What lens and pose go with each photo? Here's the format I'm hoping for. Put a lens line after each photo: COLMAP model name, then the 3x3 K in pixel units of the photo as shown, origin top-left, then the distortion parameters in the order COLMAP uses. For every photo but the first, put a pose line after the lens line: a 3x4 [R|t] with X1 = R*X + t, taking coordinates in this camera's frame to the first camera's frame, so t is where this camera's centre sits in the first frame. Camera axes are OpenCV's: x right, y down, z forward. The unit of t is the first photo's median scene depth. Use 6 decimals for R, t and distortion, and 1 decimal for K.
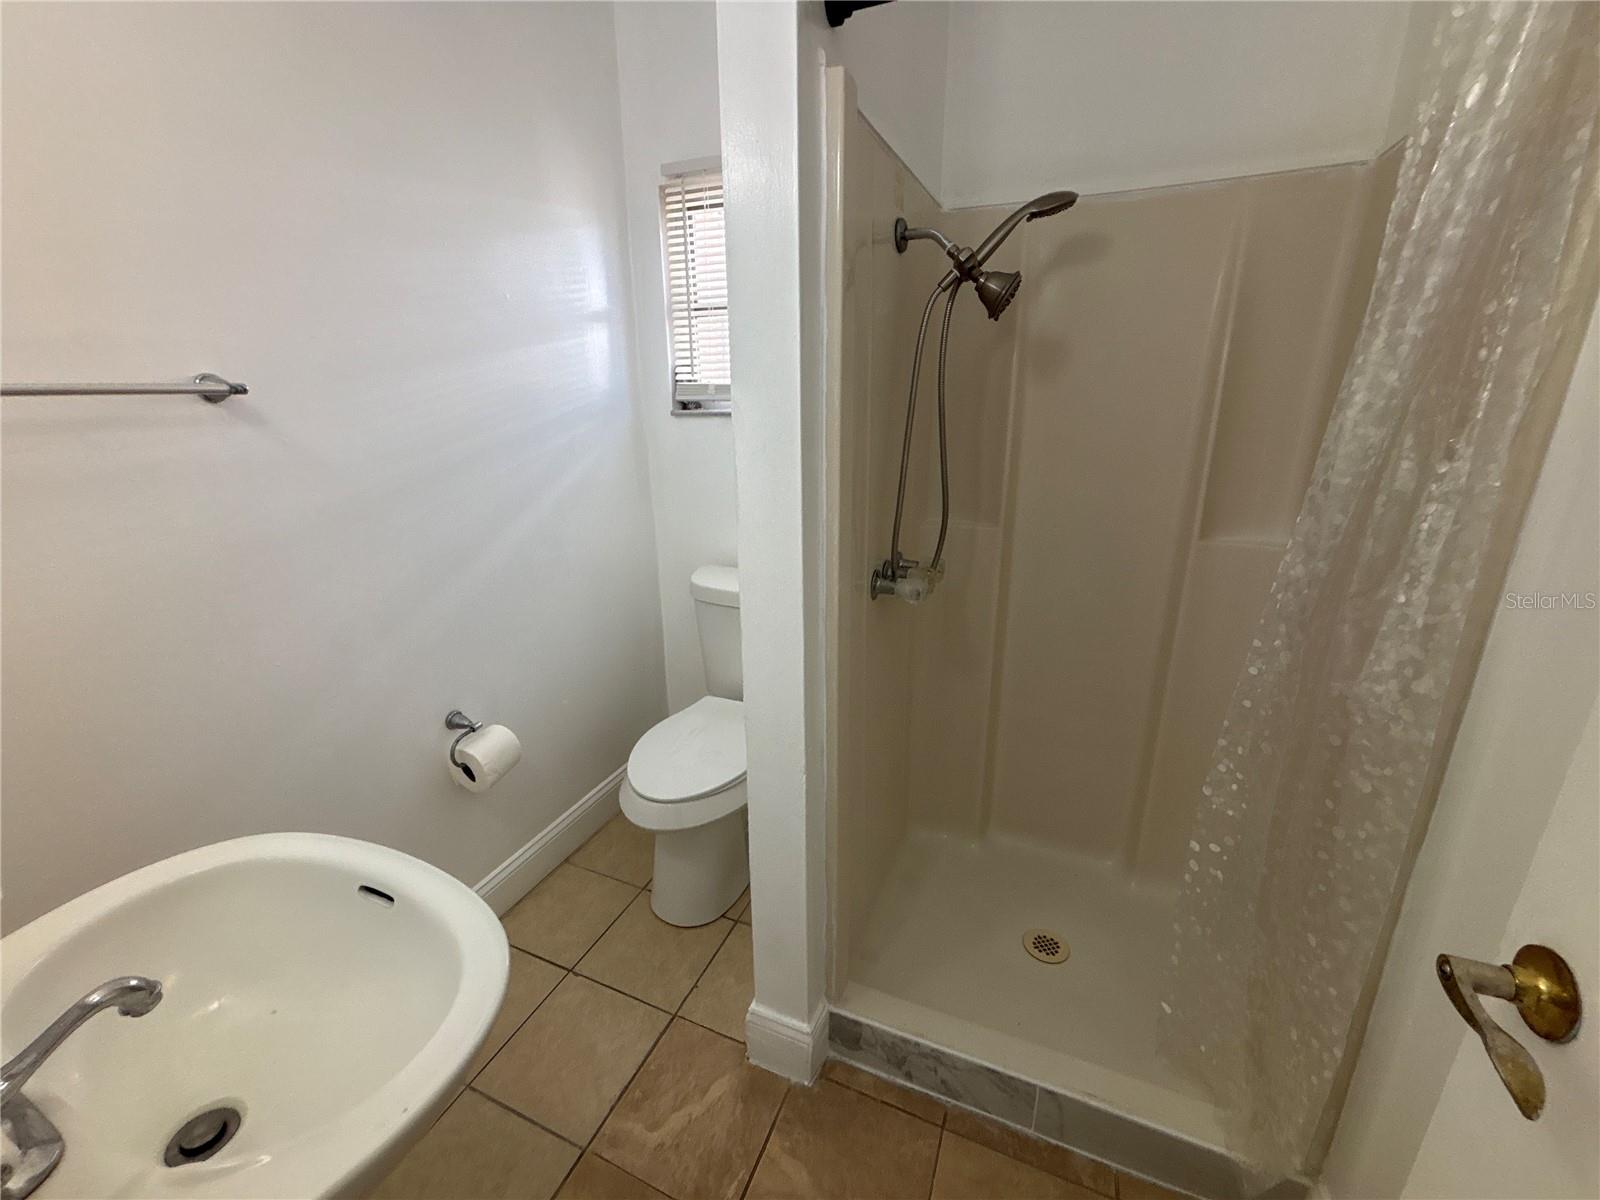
lens RADIAL K [[644.5, 0, 800.1], [0, 644.5, 594.3], [0, 0, 1]] dist [0.006088, -0.001980]
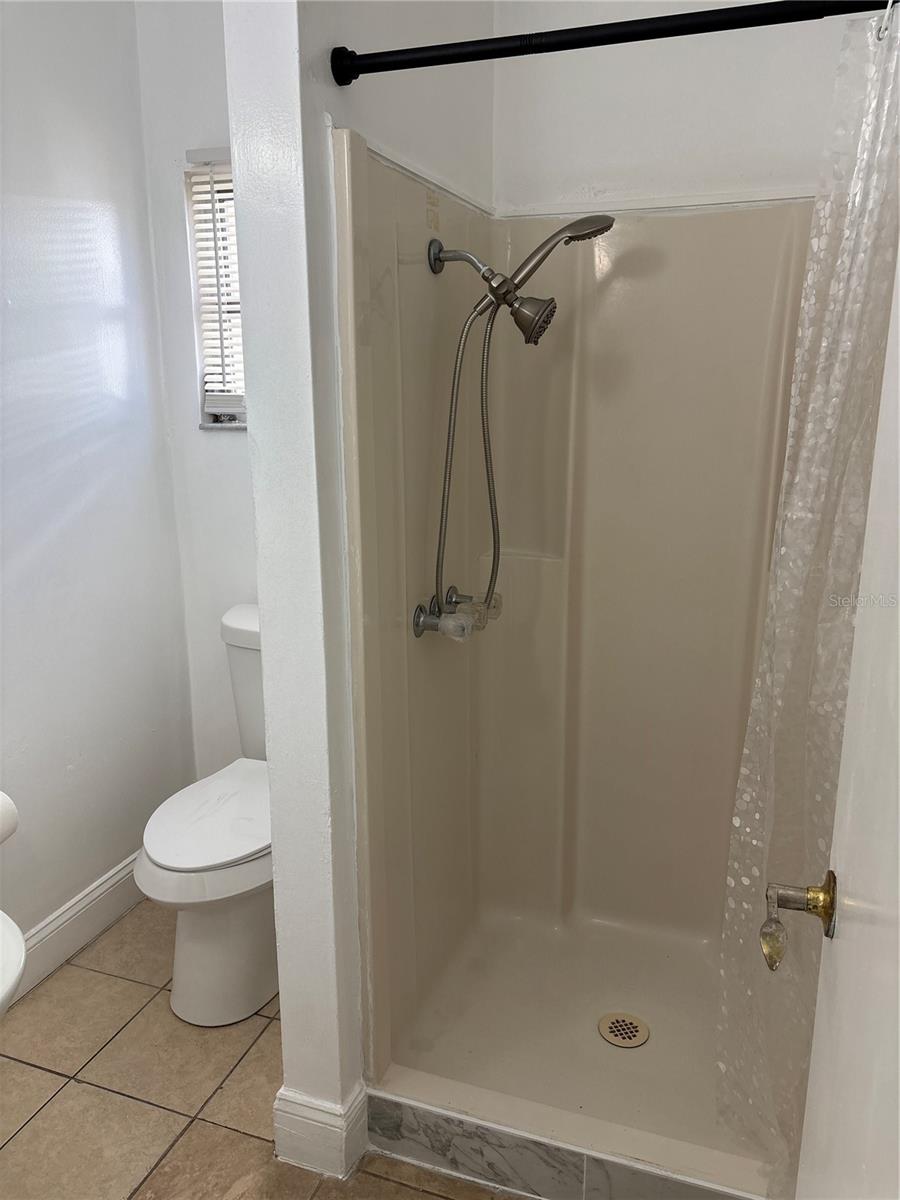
lens RADIAL K [[906.6, 0, 448.7], [0, 906.6, 601.7], [0, 0, 1]] dist [0.048723, -0.031936]
pose [[0.998642, -0.008746, 0.051351, 0.092464], [0.011590, 0.998399, -0.055357, 0.029724], [-0.050785, 0.055877, 0.997145, -0.297468]]
